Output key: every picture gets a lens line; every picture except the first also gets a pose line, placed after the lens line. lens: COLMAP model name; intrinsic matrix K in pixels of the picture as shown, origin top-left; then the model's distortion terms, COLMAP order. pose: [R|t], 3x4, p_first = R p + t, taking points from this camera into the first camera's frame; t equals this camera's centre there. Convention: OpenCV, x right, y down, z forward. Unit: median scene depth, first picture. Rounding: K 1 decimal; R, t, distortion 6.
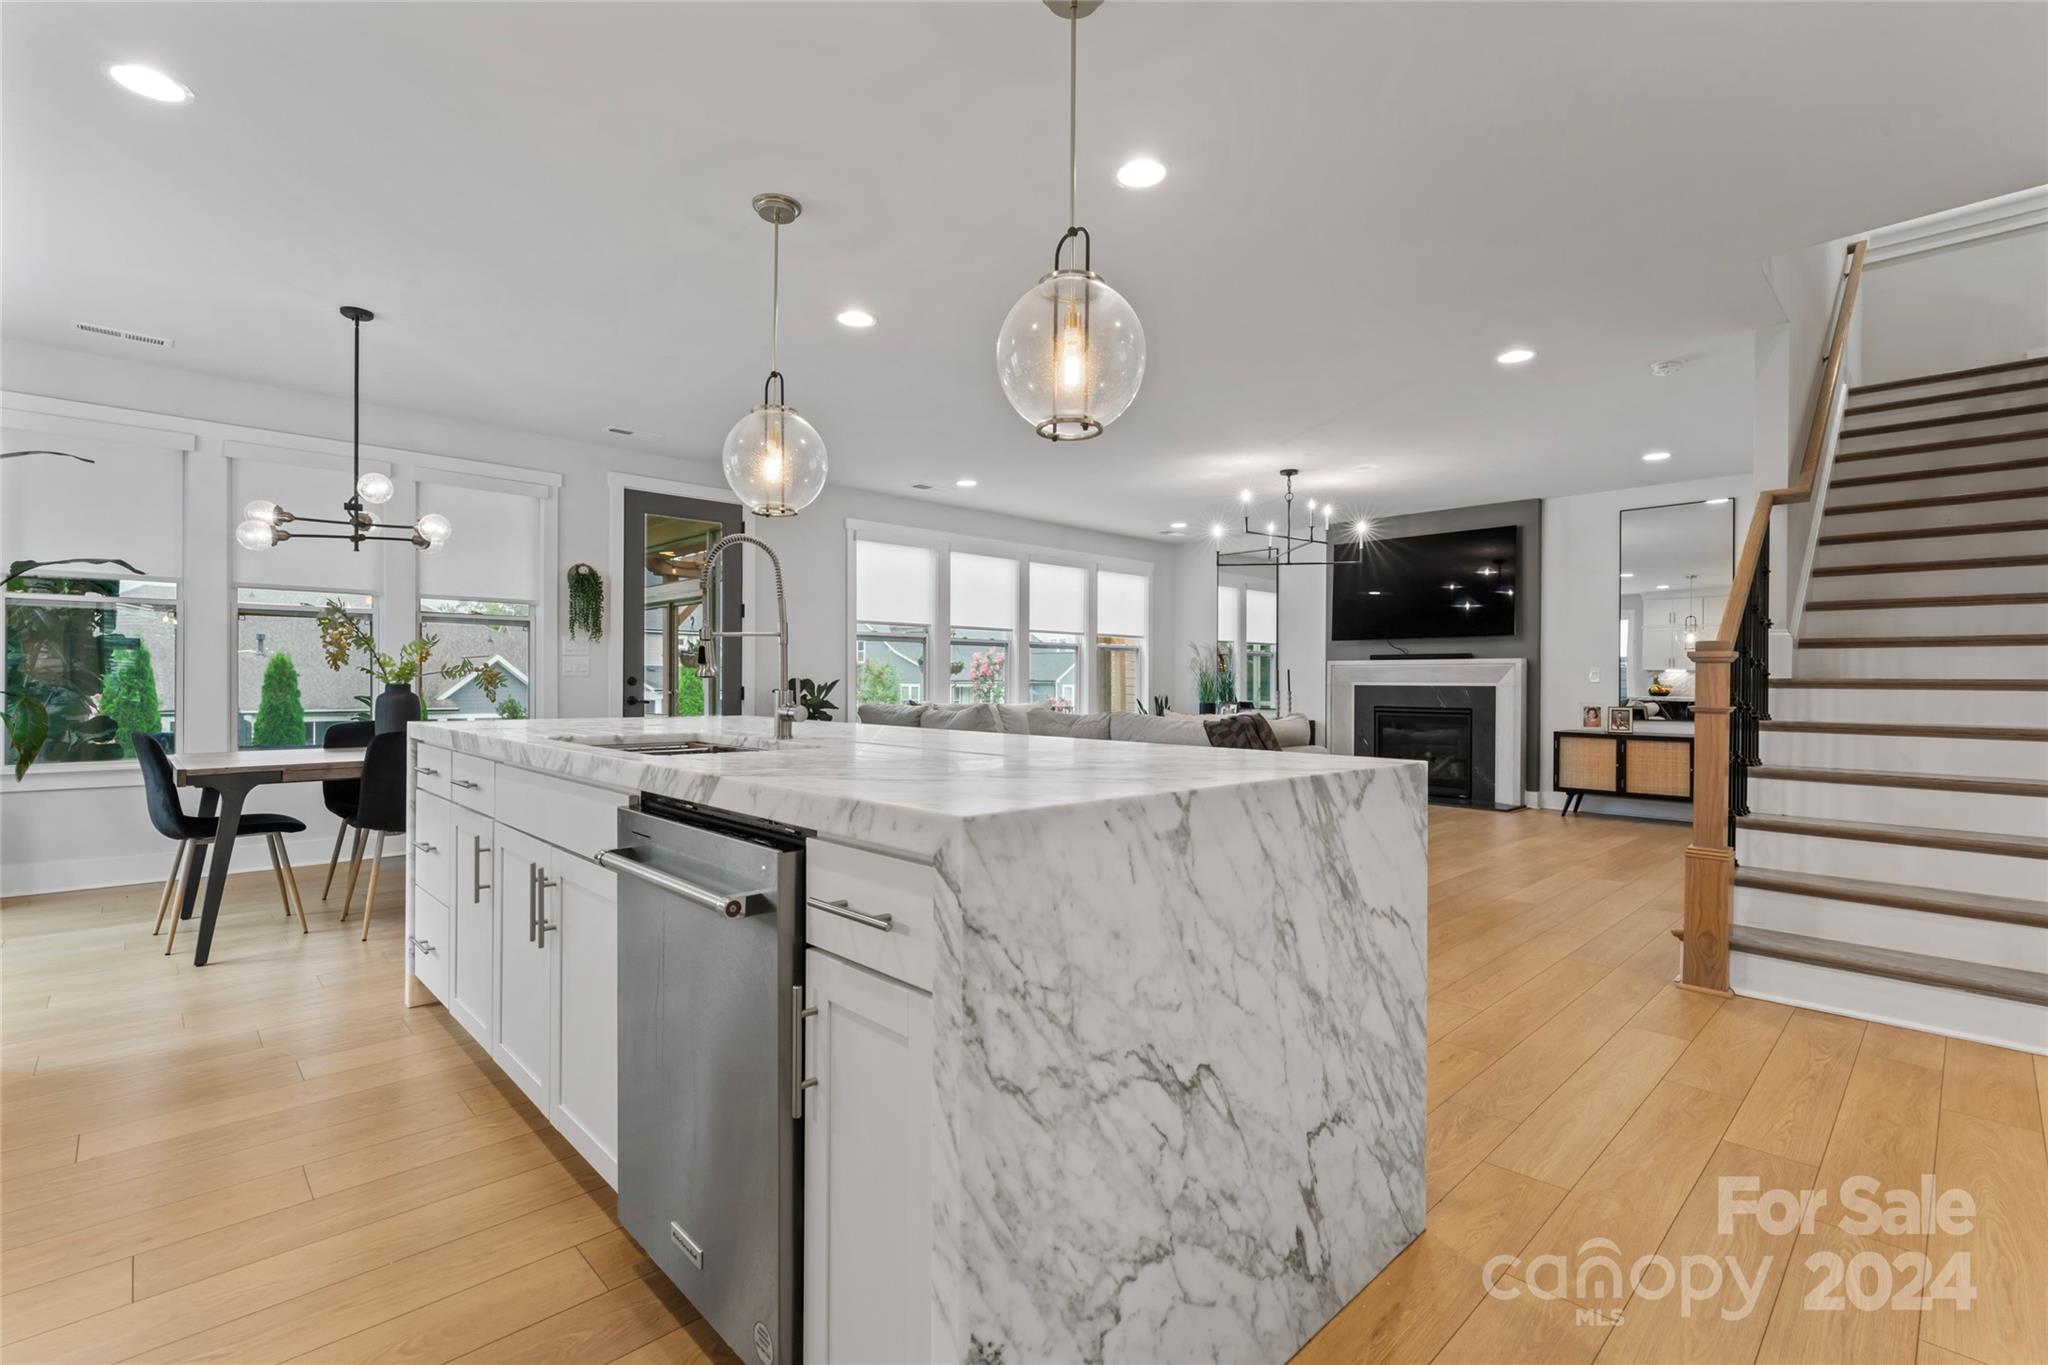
lens RADIAL K [[920.9, 0, 1018.6], [0, 920.9, 677.2], [0, 0, 1]] dist [0.000721, -0.000060]
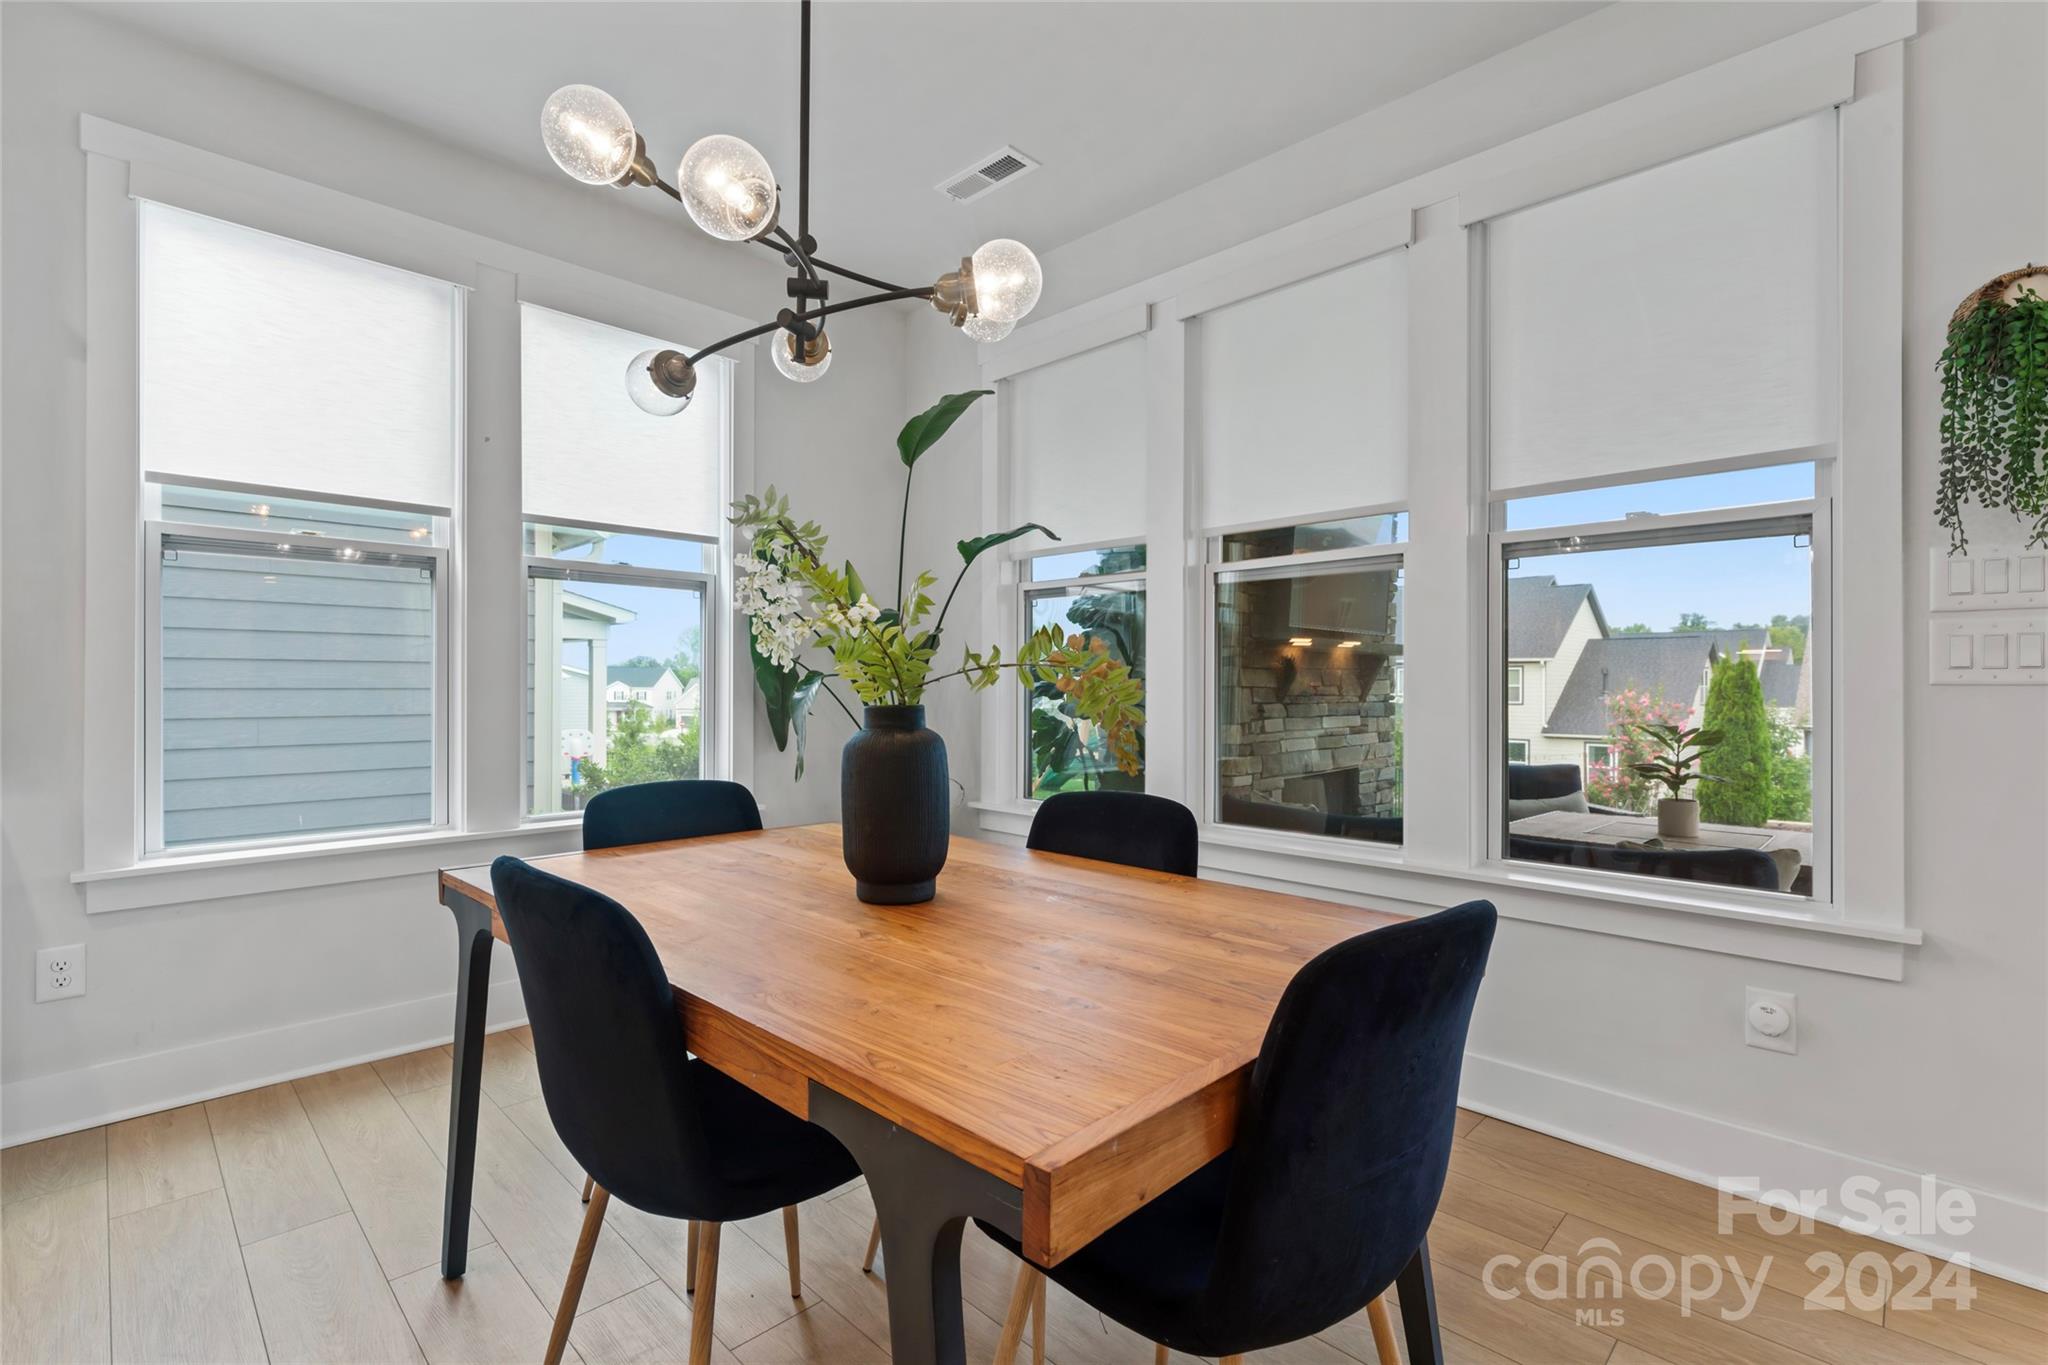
lens RADIAL K [[930.9, 0, 1034.0], [0, 930.9, 678.5], [0, 0, 1]] dist [0.000138, 0.000060]
pose [[0.036309, -0.009508, -0.999295, -0.863553], [-0.001775, 0.999953, -0.009579, -0.002234], [0.999339, 0.002121, 0.036291, 2.852784]]
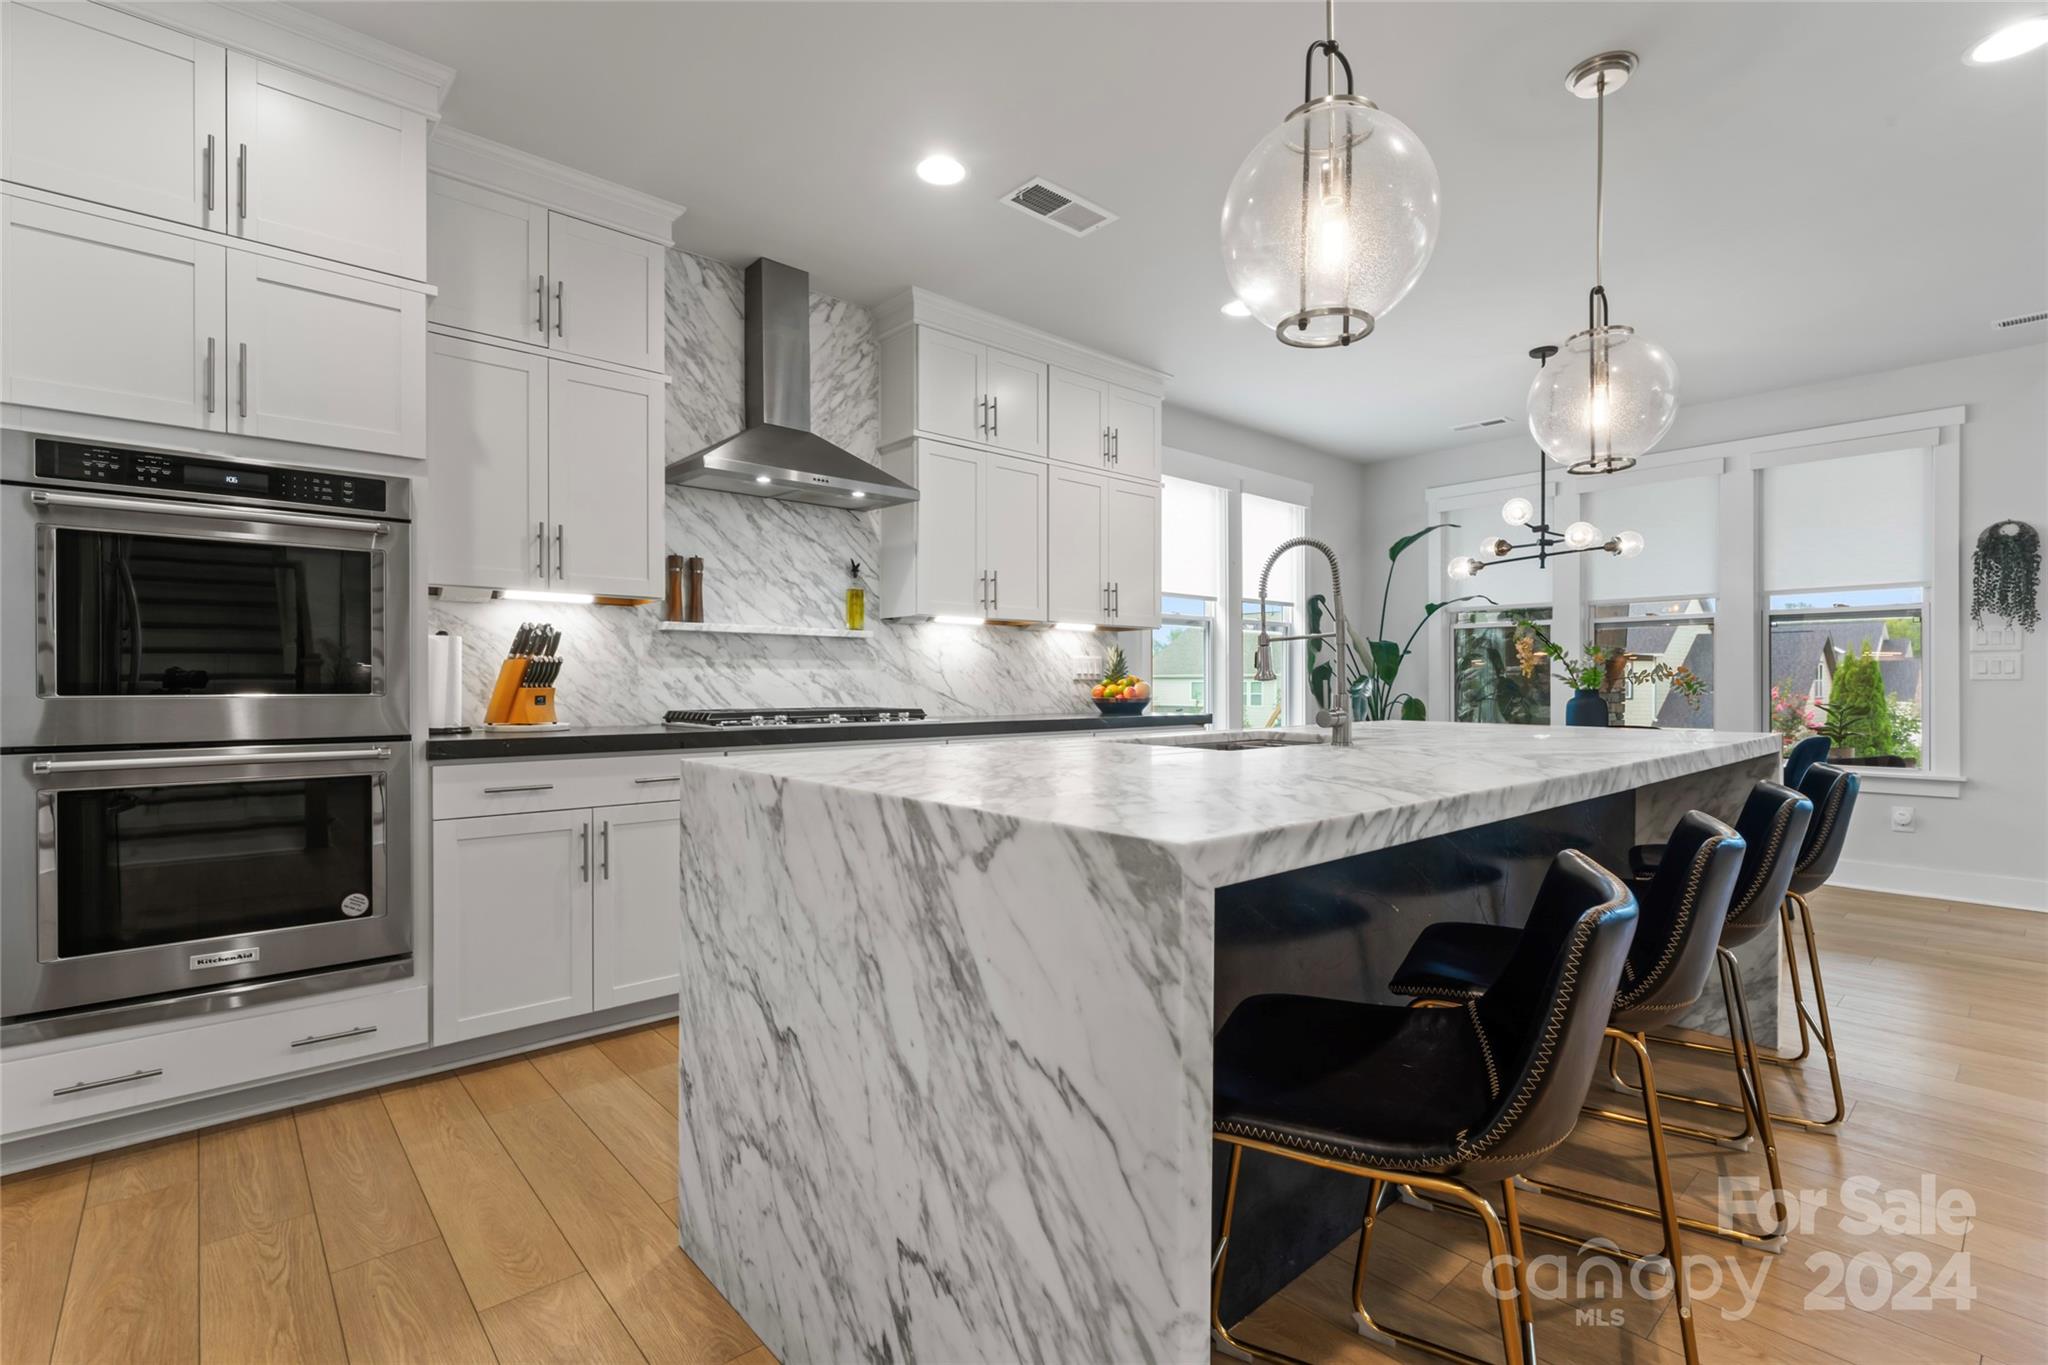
lens RADIAL K [[942.9, 0, 1024.0], [0, 942.9, 682.5], [0, 0, 1]] dist [0.000047, 0.000355]
pose [[-0.035033, -0.005114, -0.999373, 1.113838], [0.001532, 0.999985, -0.005171, 0.010837], [0.999385, -0.001713, -0.035025, 1.114829]]
